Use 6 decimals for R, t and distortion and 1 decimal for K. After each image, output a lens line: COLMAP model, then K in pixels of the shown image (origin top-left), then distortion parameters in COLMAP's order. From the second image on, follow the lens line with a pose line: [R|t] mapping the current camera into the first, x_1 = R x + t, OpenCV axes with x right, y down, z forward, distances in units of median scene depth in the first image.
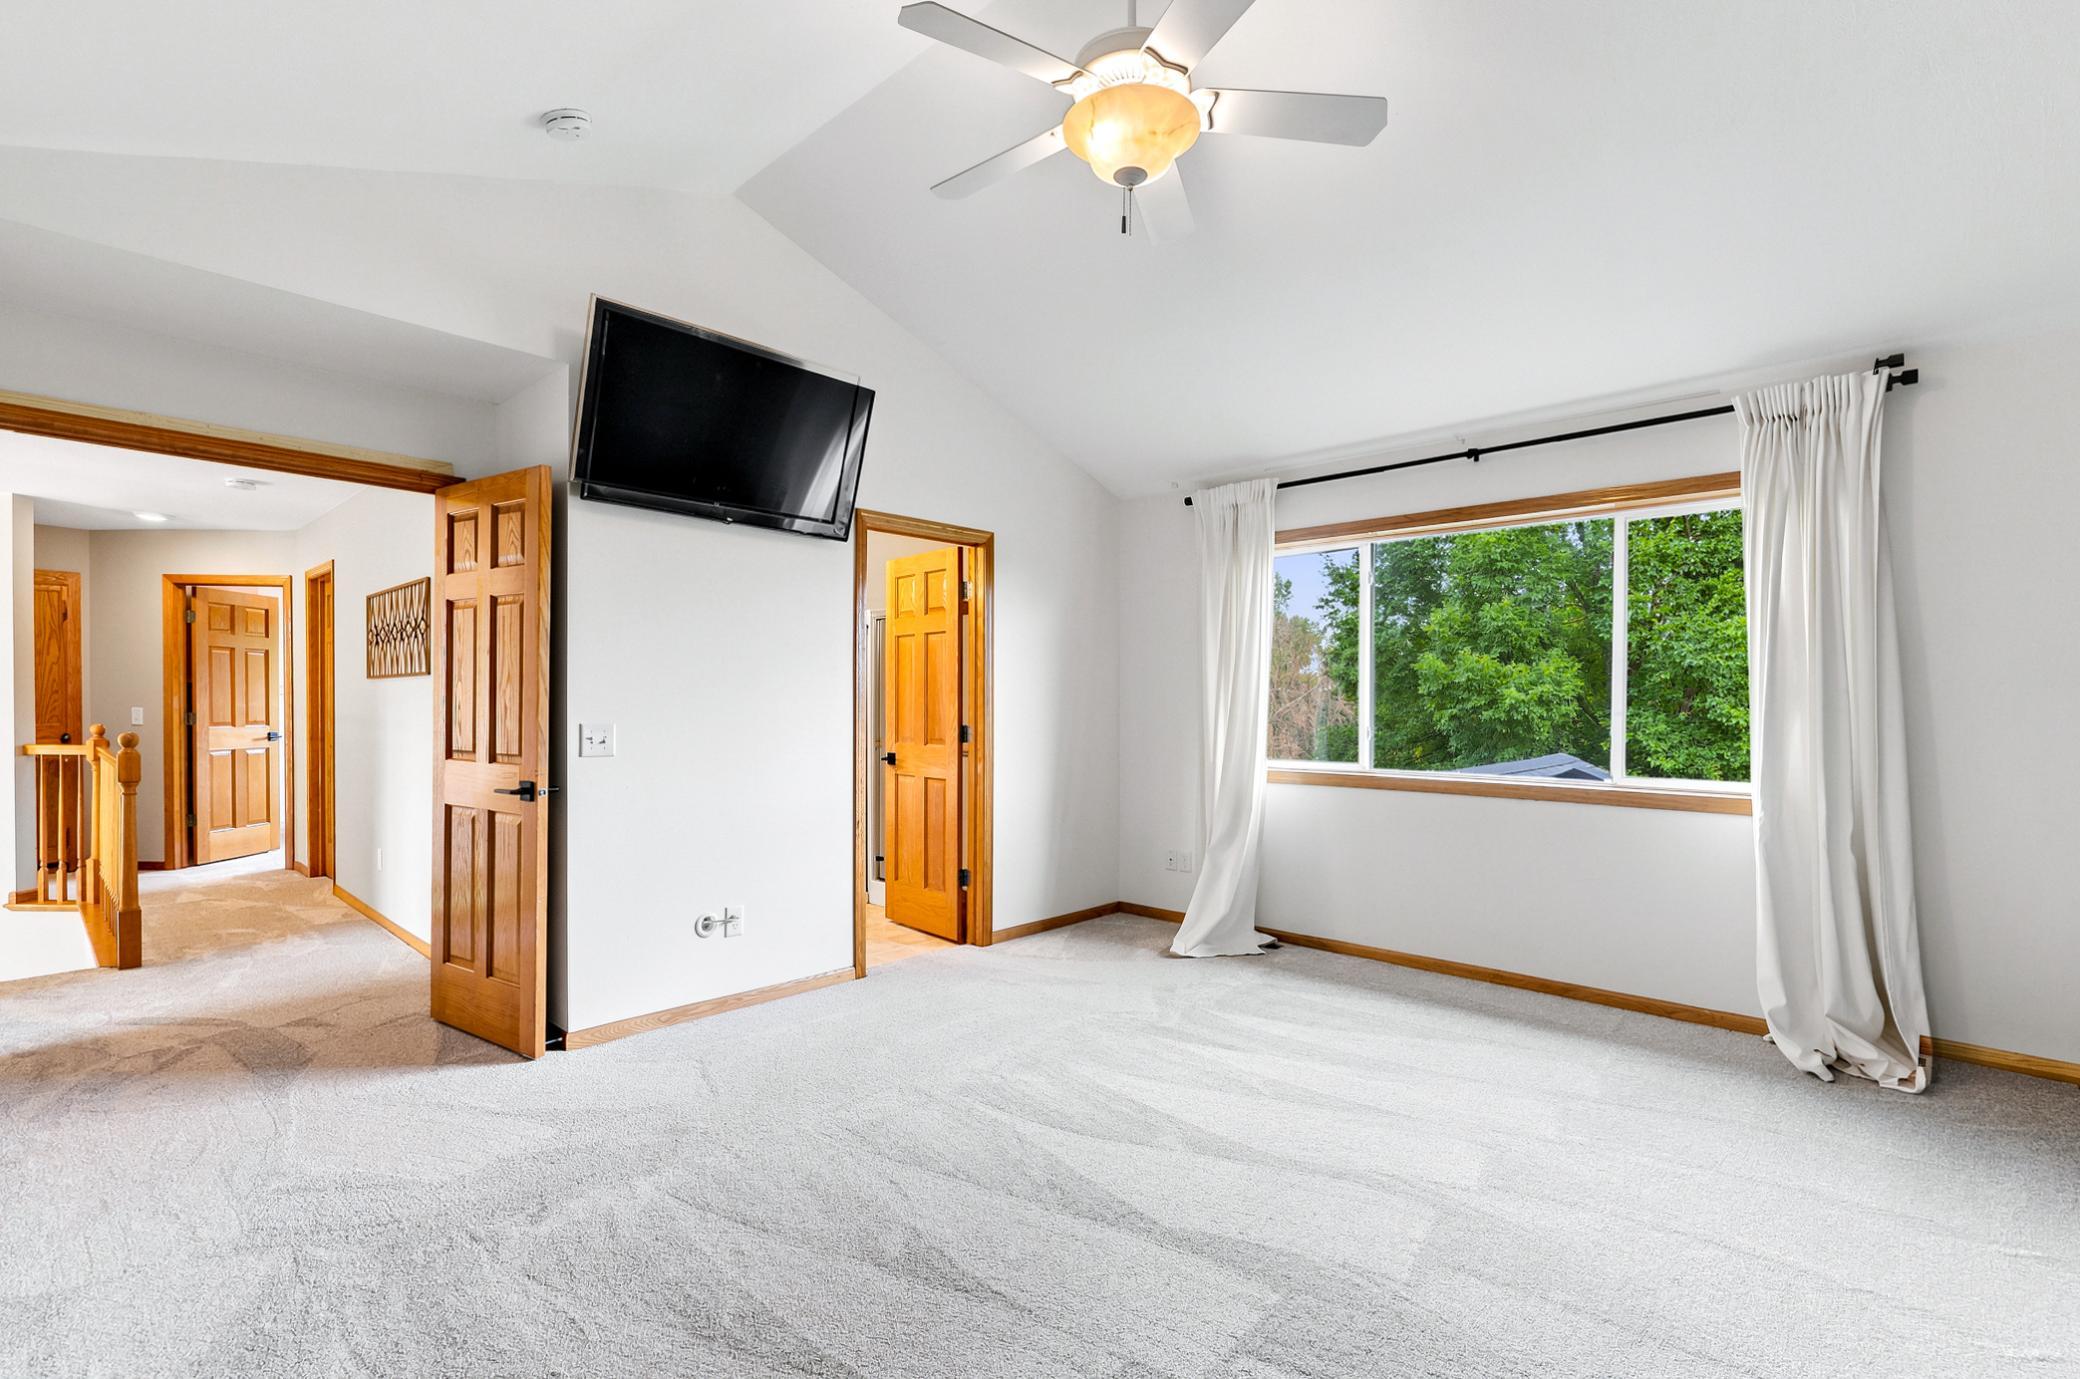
lens RADIAL K [[965.7, 0, 1050.1], [0, 965.7, 718.2], [0, 0, 1]] dist [0.002473, 0.000203]
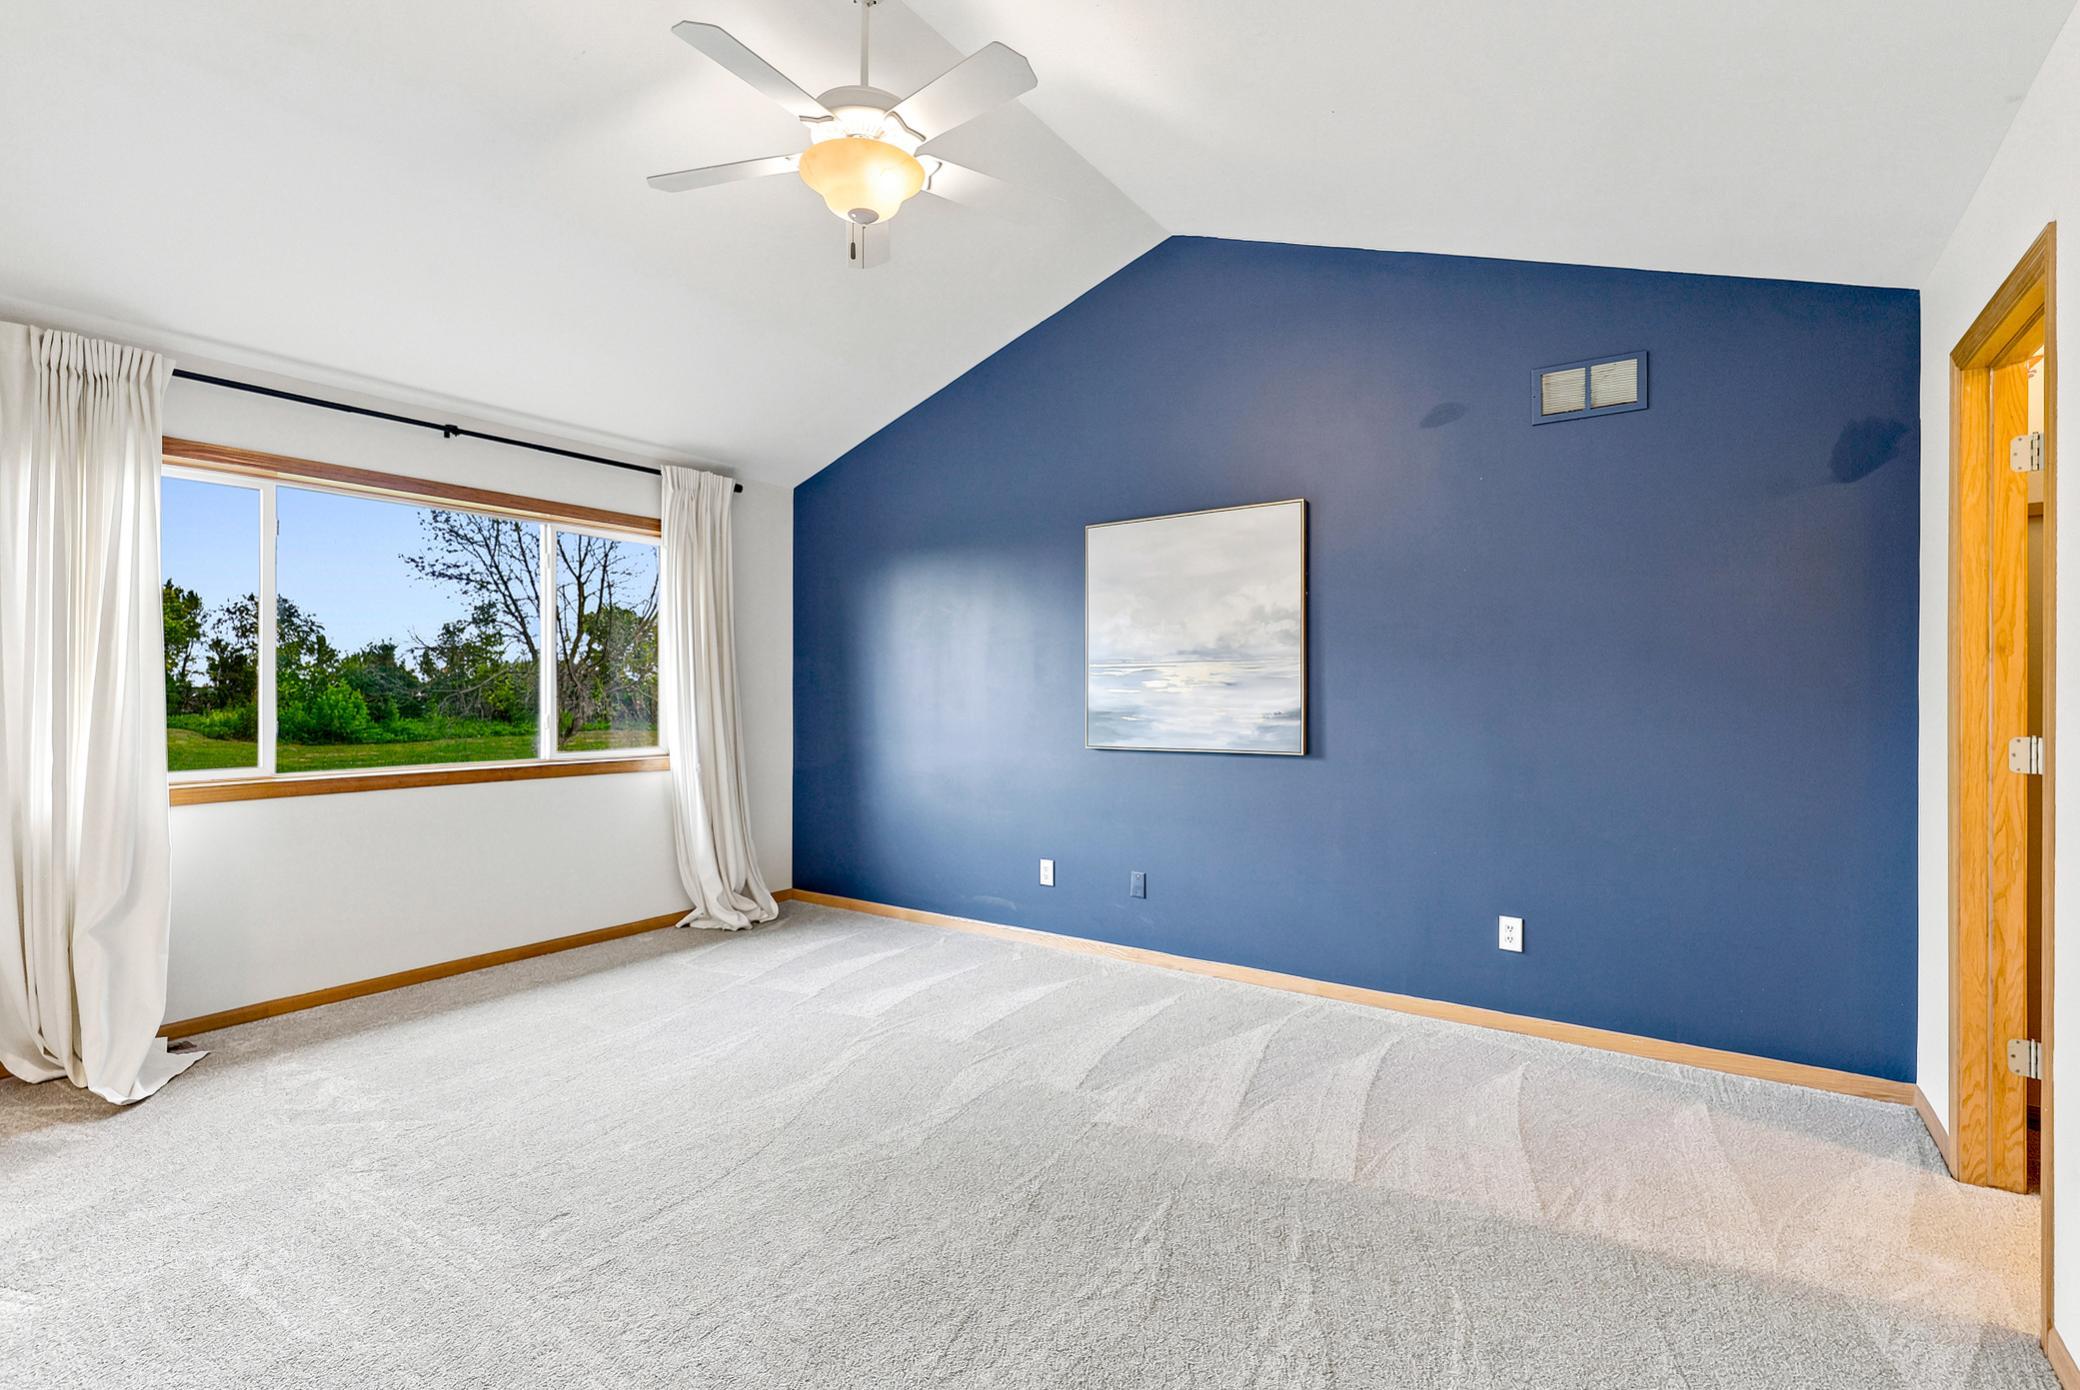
lens RADIAL K [[939.0, 0, 1047.6], [0, 939.0, 697.2], [0, 0, 1]] dist [-0.003408, -0.000286]
pose [[-0.140639, -0.010894, 0.990001, -0.528874], [0.013868, 0.999820, 0.012972, -0.010208], [-0.989964, 0.015553, -0.140463, 0.501476]]
